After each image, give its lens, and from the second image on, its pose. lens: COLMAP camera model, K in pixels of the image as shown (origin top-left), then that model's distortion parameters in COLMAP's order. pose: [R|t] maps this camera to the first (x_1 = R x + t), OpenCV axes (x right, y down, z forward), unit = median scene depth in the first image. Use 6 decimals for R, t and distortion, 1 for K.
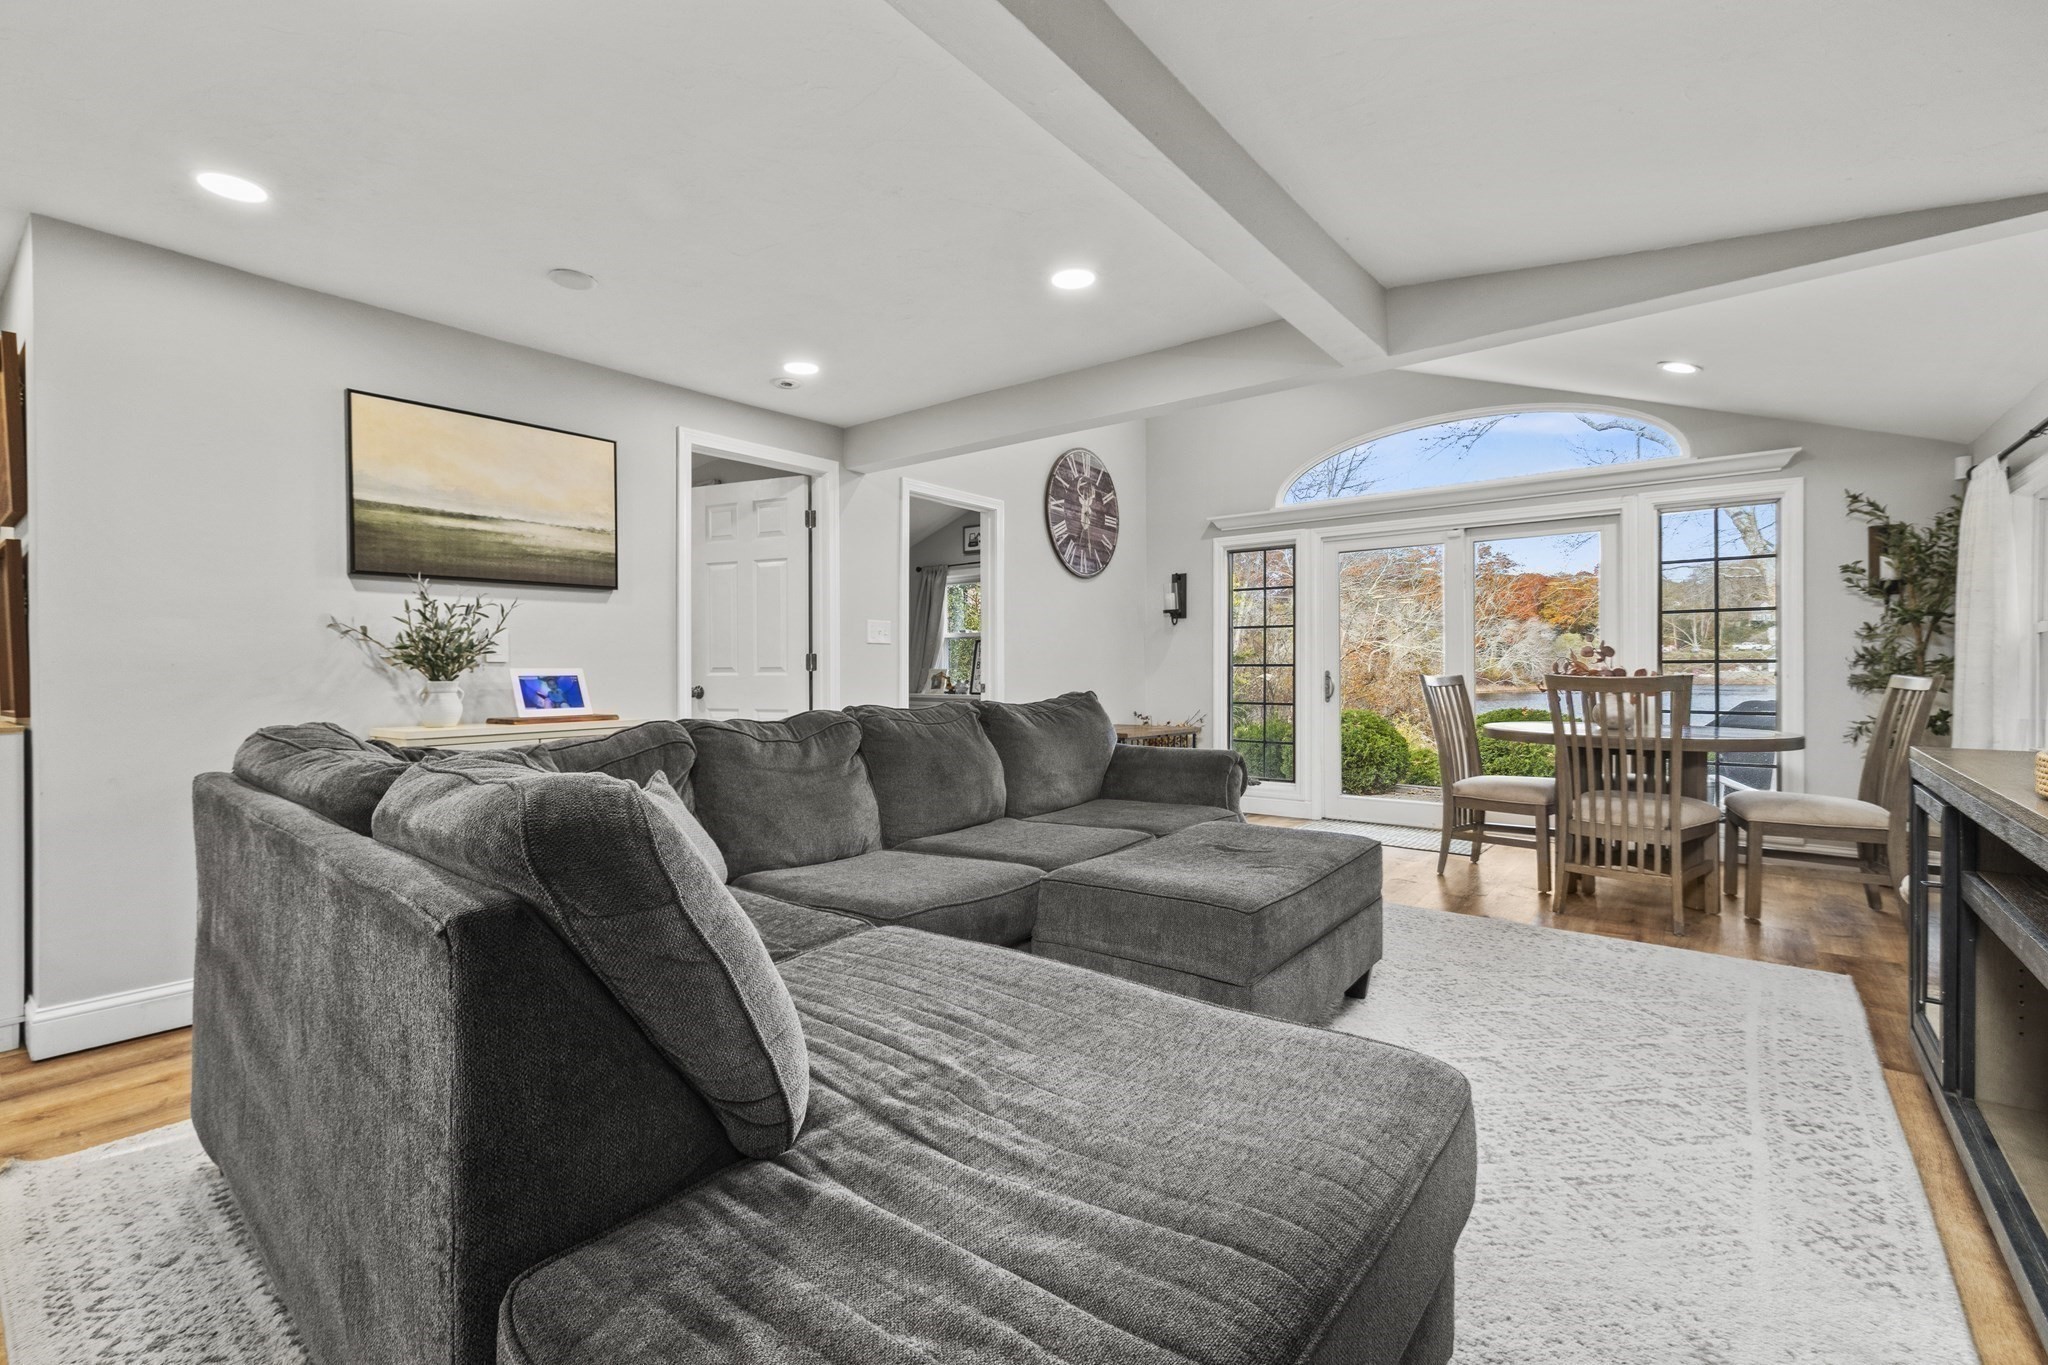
lens RADIAL K [[871.8, 0, 1006.6], [0, 871.8, 675.2], [0, 0, 1]] dist [-0.000044, 0.000210]
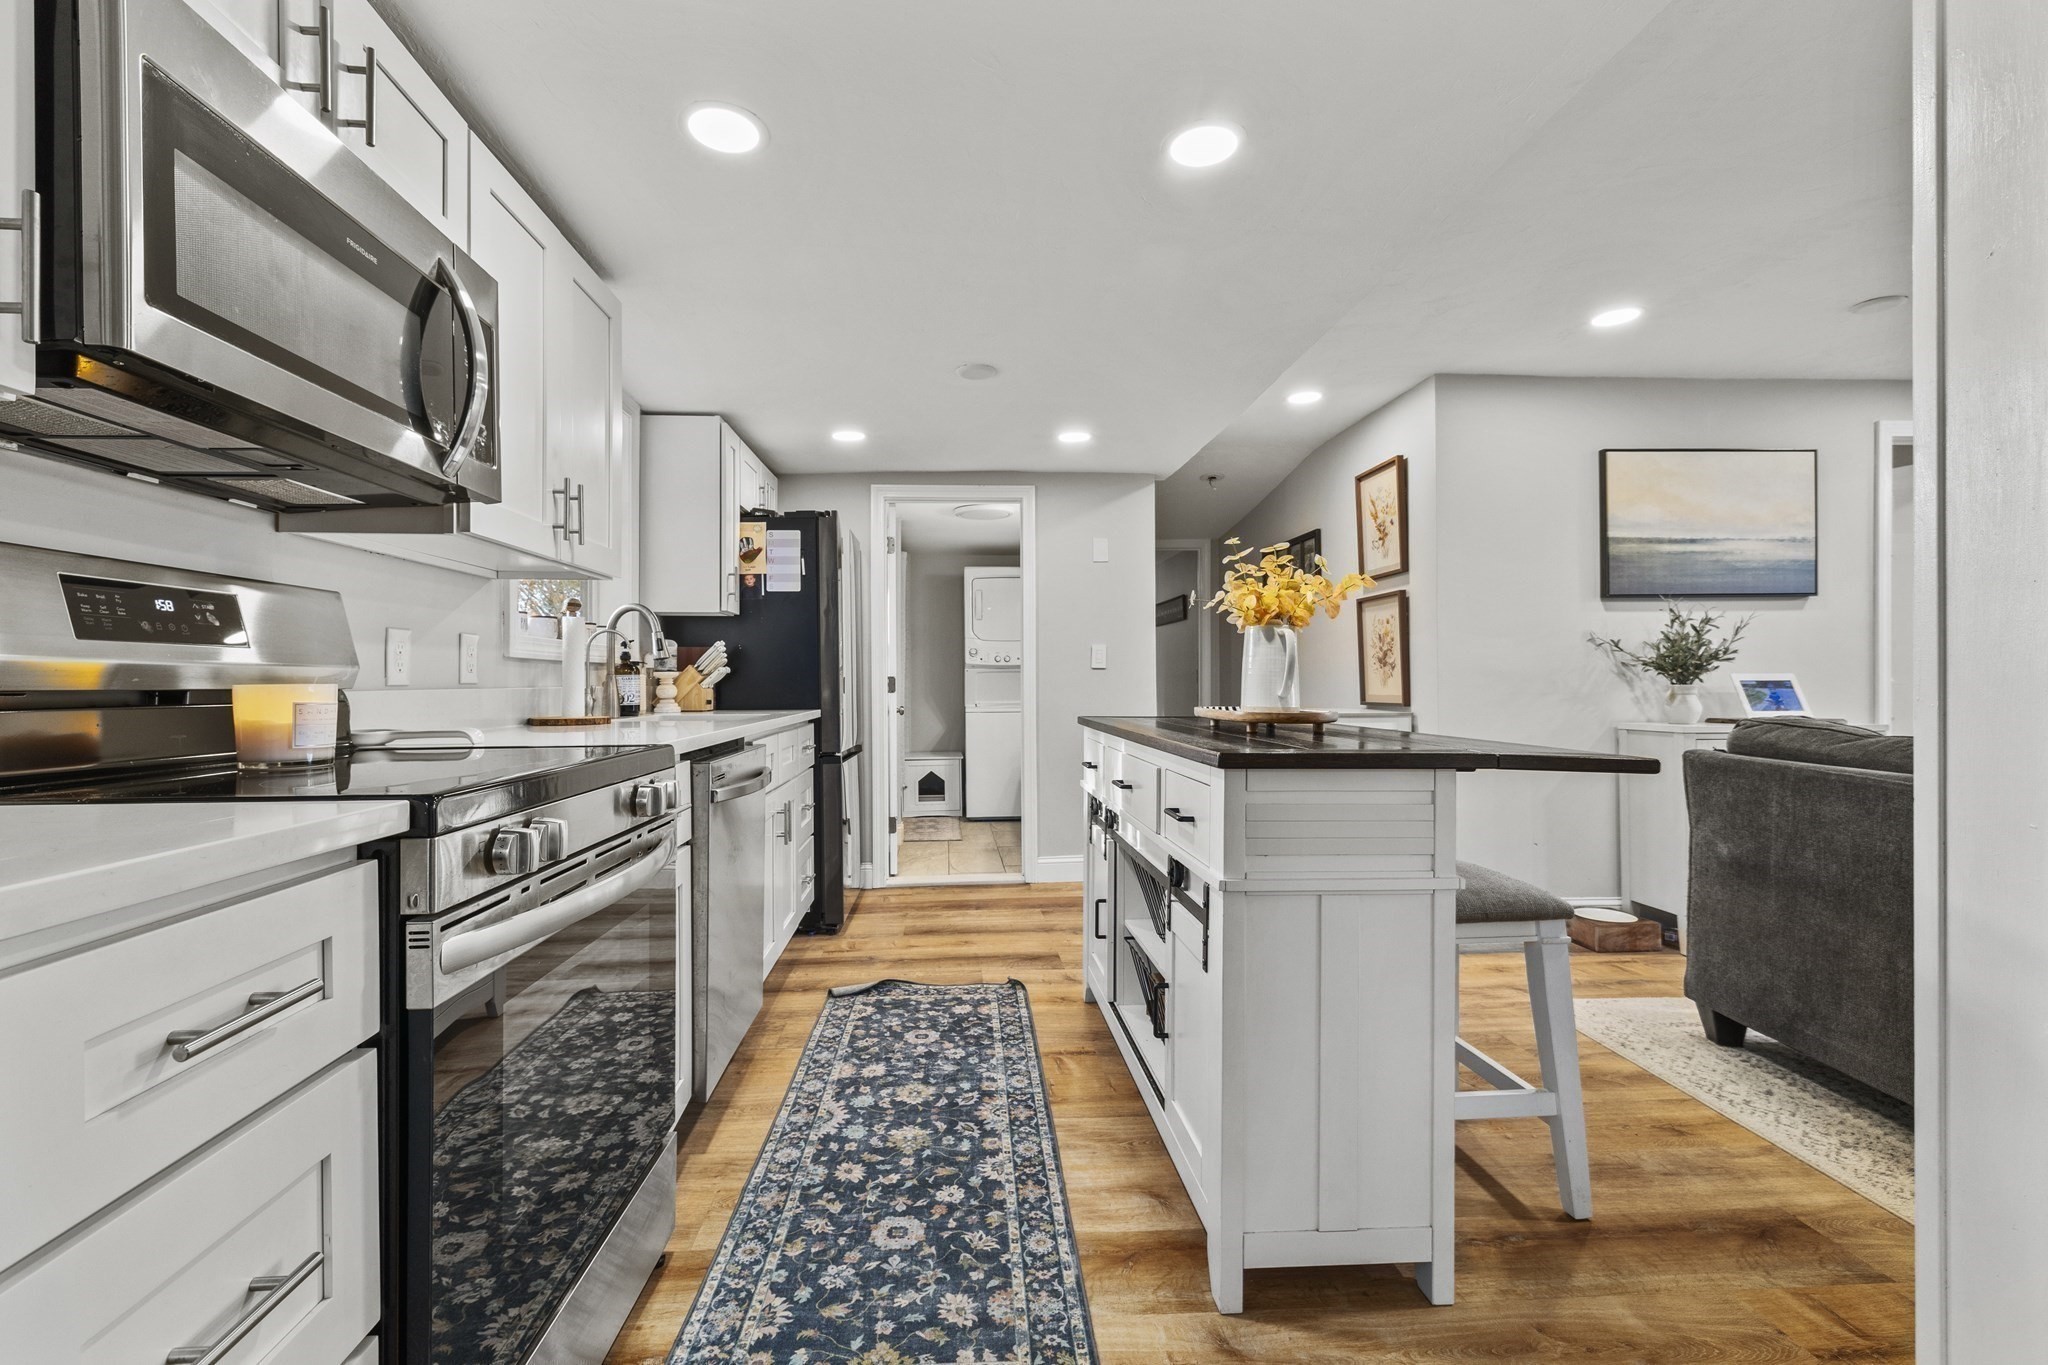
lens RADIAL K [[878.9, 0, 1011.3], [0, 878.9, 677.0], [0, 0, 1]] dist [0.018018, 0.000270]
pose [[0.681839, -0.004481, -0.731488, -0.385998], [-0.003822, 0.999946, -0.009689, 0.011603], [0.731492, 0.009402, 0.681785, -0.459258]]
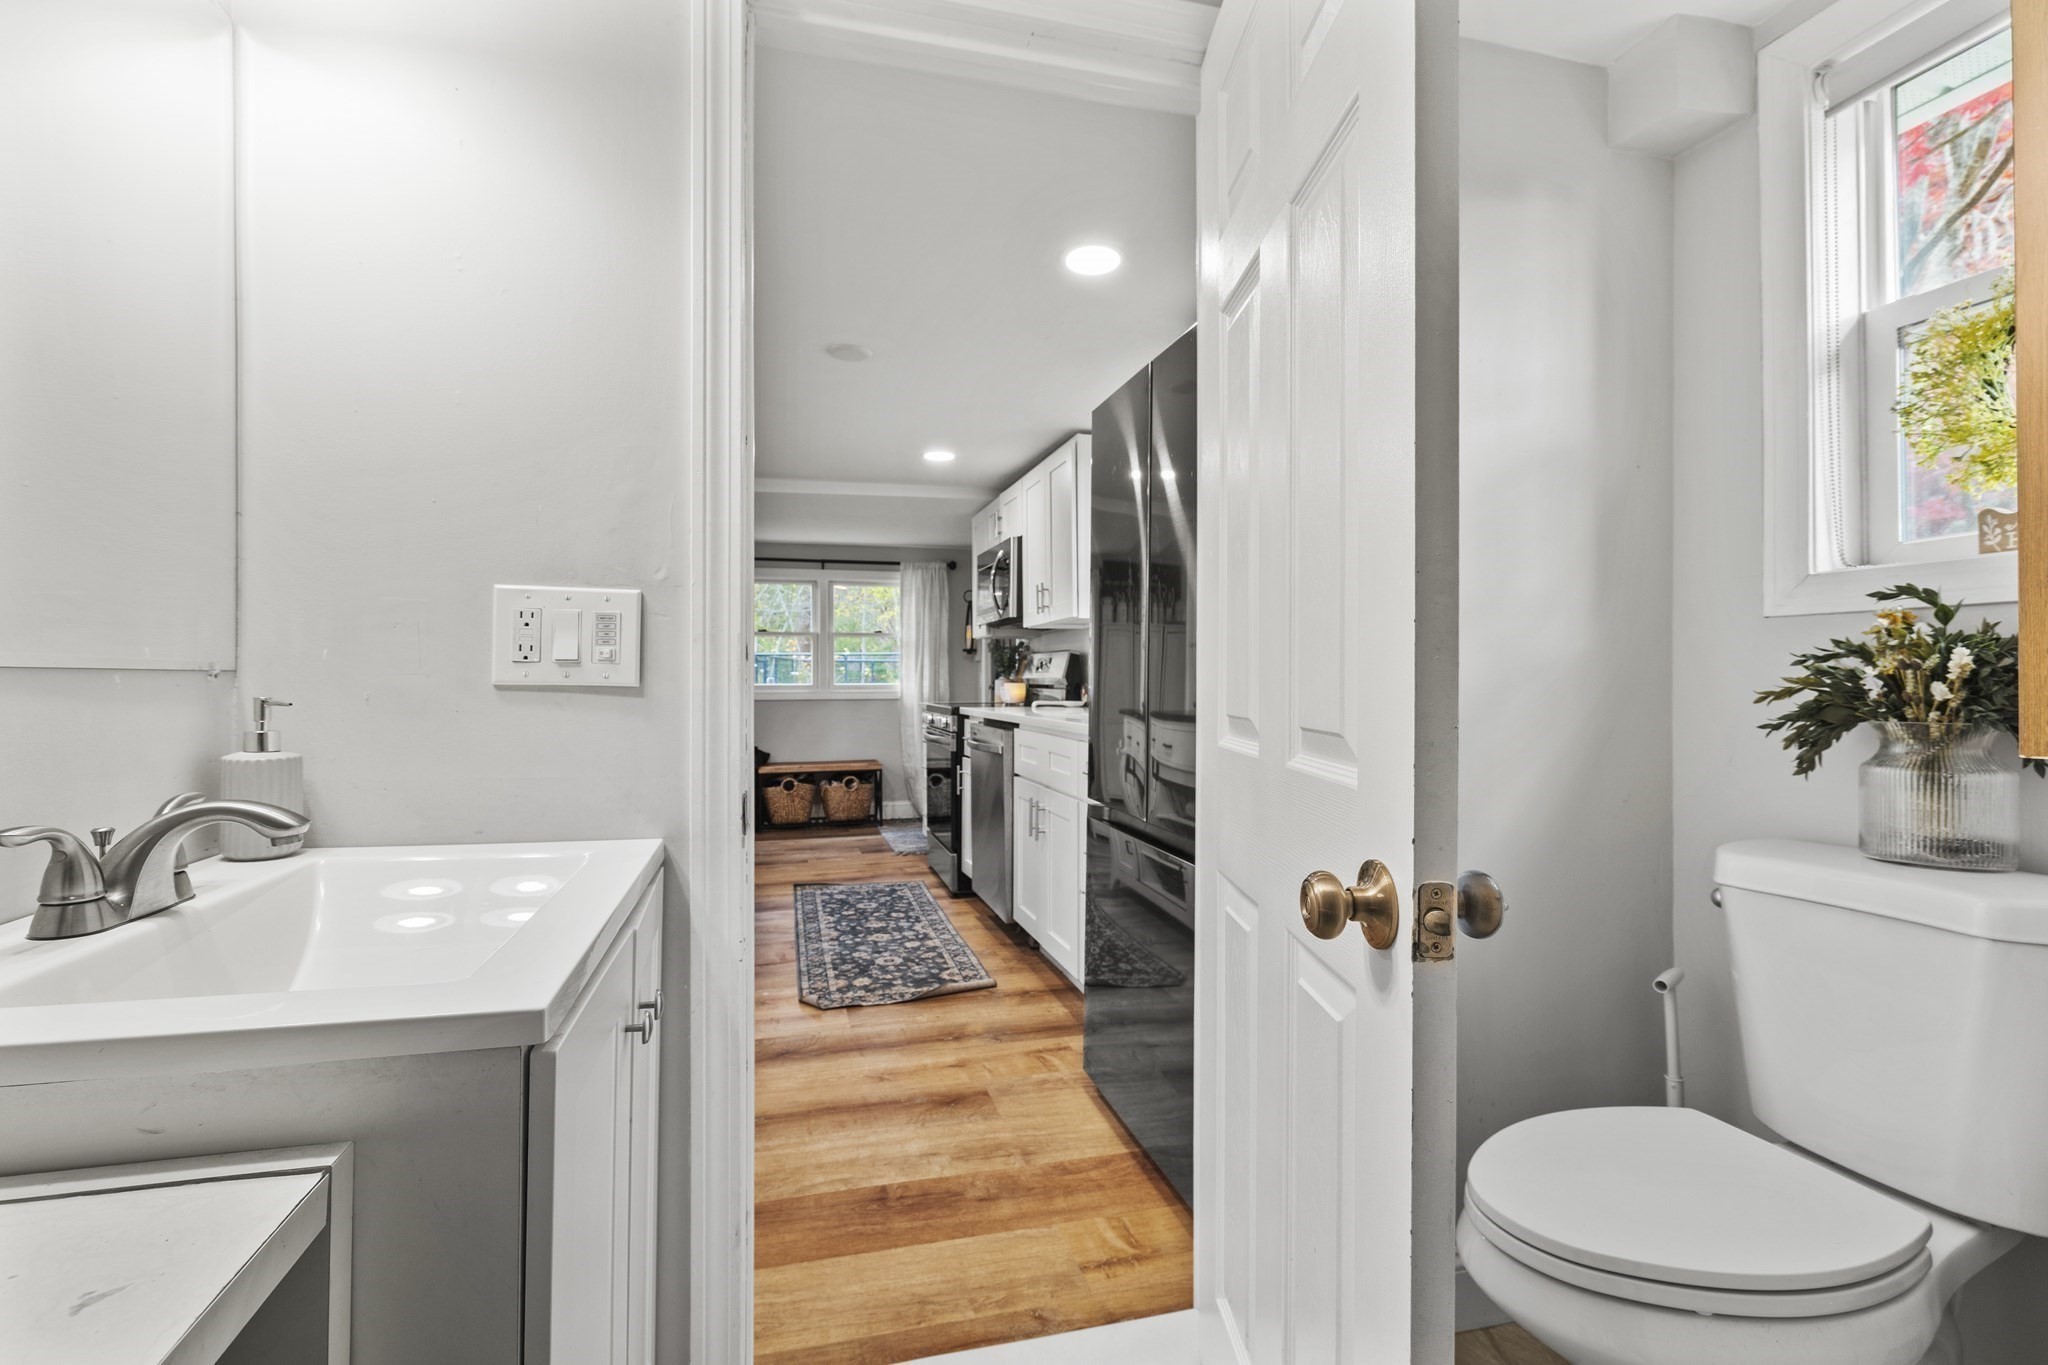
lens RADIAL K [[922.5, 0, 1008.3], [0, 922.5, 680.8], [0, 0, 1]] dist [0.000344, 0.000072]
pose [[-0.806840, 0.005556, 0.590744, -1.670268], [0.010117, 0.999939, 0.004414, 0.001605], [-0.590684, 0.009538, -0.806847, 0.714286]]
